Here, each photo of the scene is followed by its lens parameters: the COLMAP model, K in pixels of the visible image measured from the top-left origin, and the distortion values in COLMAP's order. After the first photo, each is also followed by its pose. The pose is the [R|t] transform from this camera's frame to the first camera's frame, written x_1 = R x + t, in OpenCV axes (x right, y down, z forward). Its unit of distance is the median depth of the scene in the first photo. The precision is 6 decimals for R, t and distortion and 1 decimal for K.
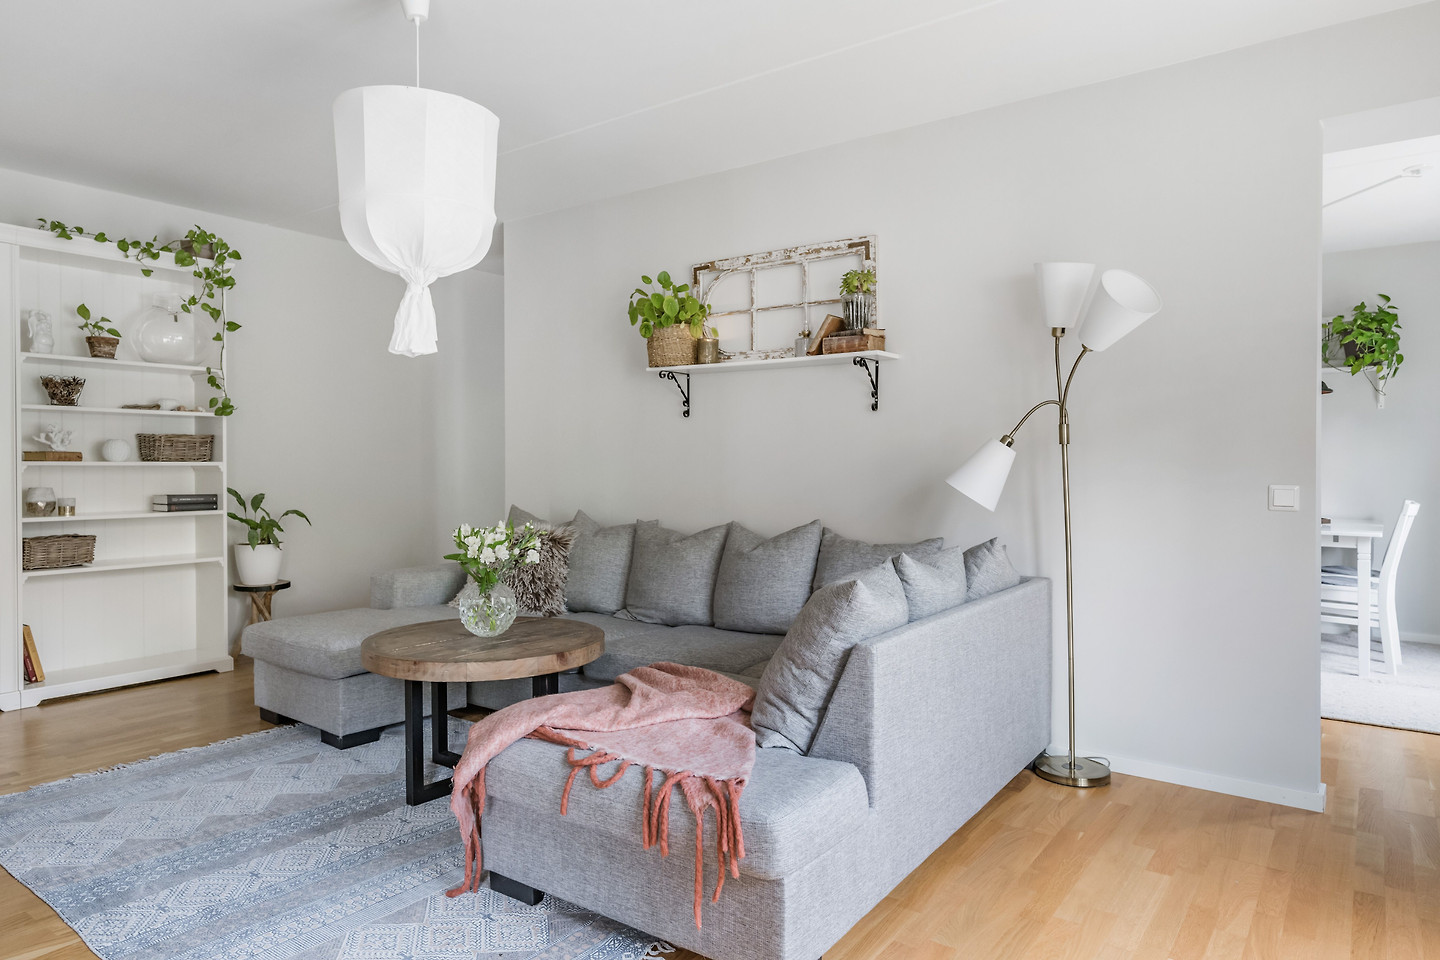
lens RADIAL K [[915.3, 0, 720.0], [0, 915.3, 480.0], [0, 0, 1]] dist [-0.003848, 0.000112]
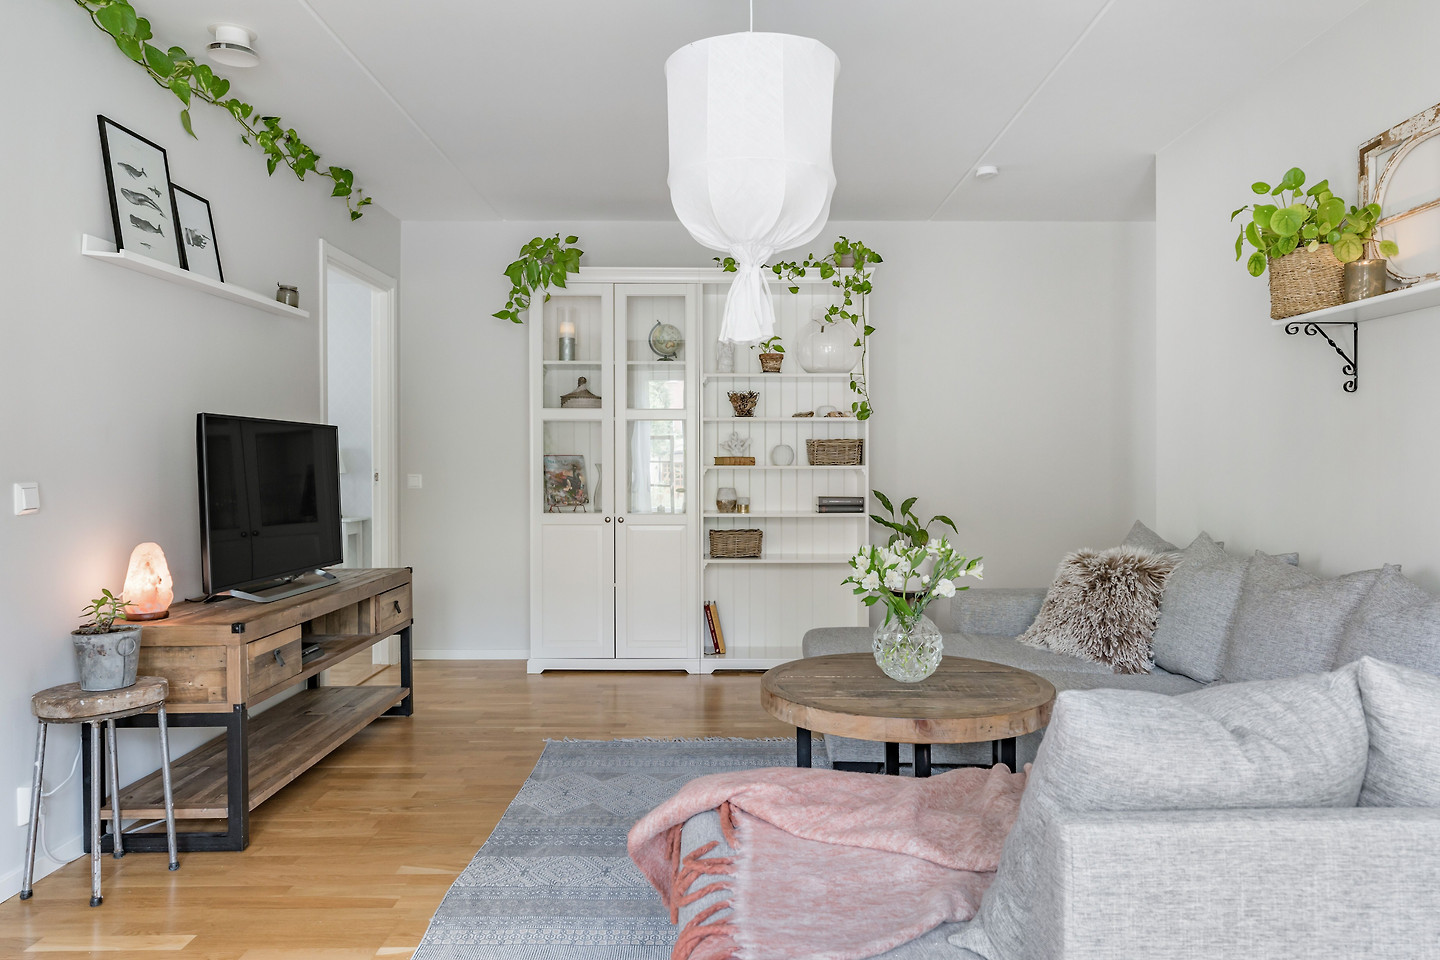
lens RADIAL K [[961.7, 0, 720.0], [0, 961.7, 480.0], [0, 0, 1]] dist [0.003783, -0.001531]
pose [[0.587906, 0.009871, -0.808869, 0.242472], [-0.013402, 0.999907, 0.002461, -0.004498], [0.808819, 0.009393, 0.587983, 0.265684]]
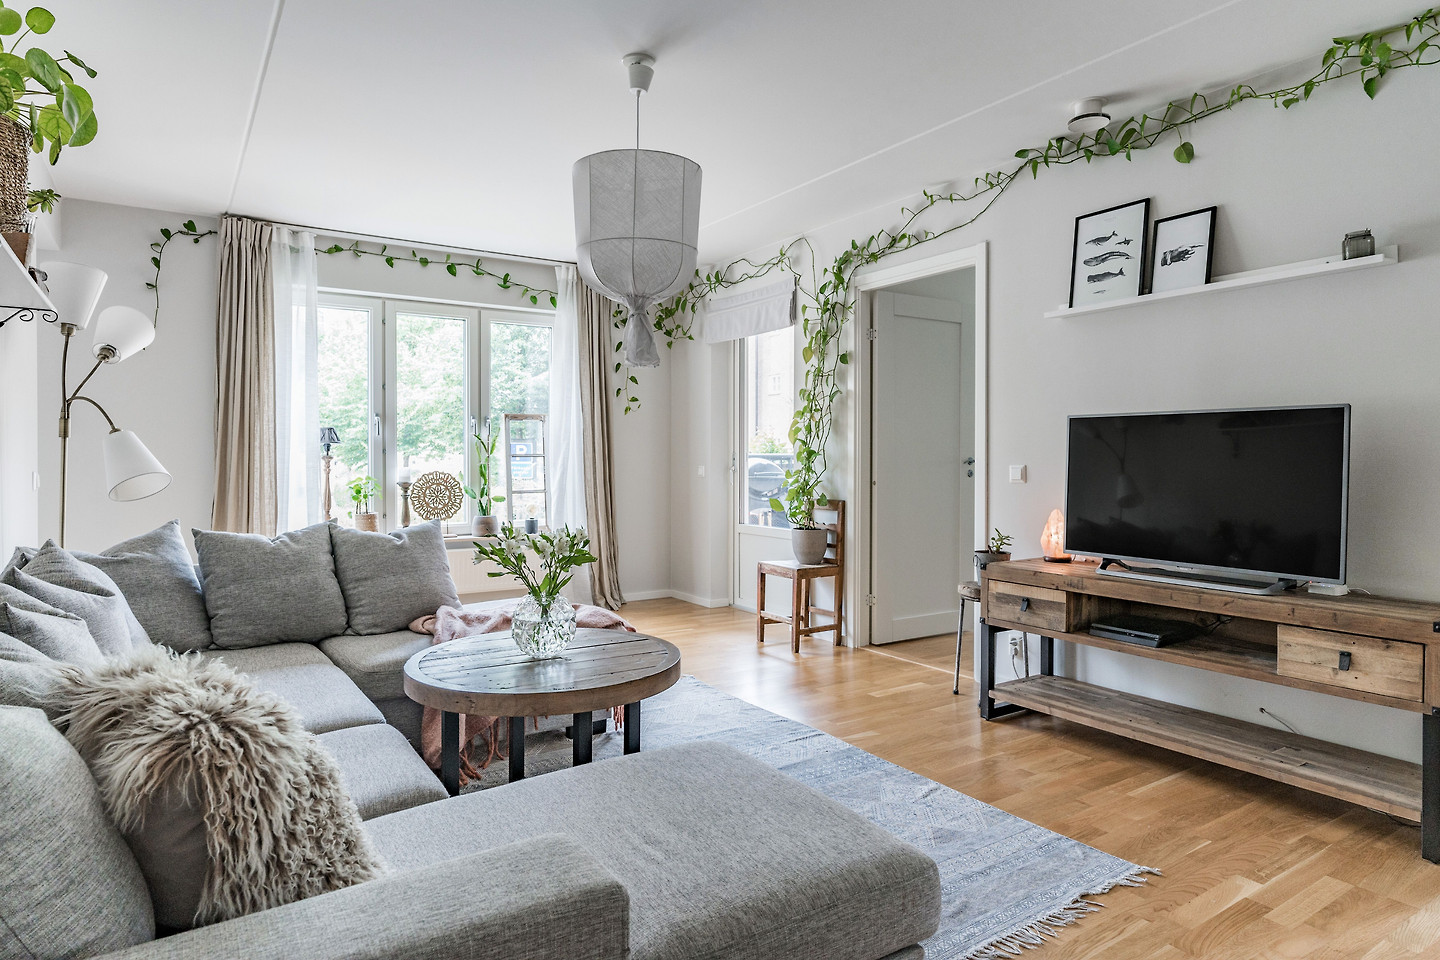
lens RADIAL K [[826.4, 0, 720.0], [0, 826.4, 480.0], [0, 0, 1]] dist [-0.001932, -0.000256]
pose [[-0.953085, -0.015871, 0.302286, -0.471479], [0.009302, 0.996617, 0.081655, -0.055602], [-0.302560, 0.080636, -0.949713, 1.240199]]
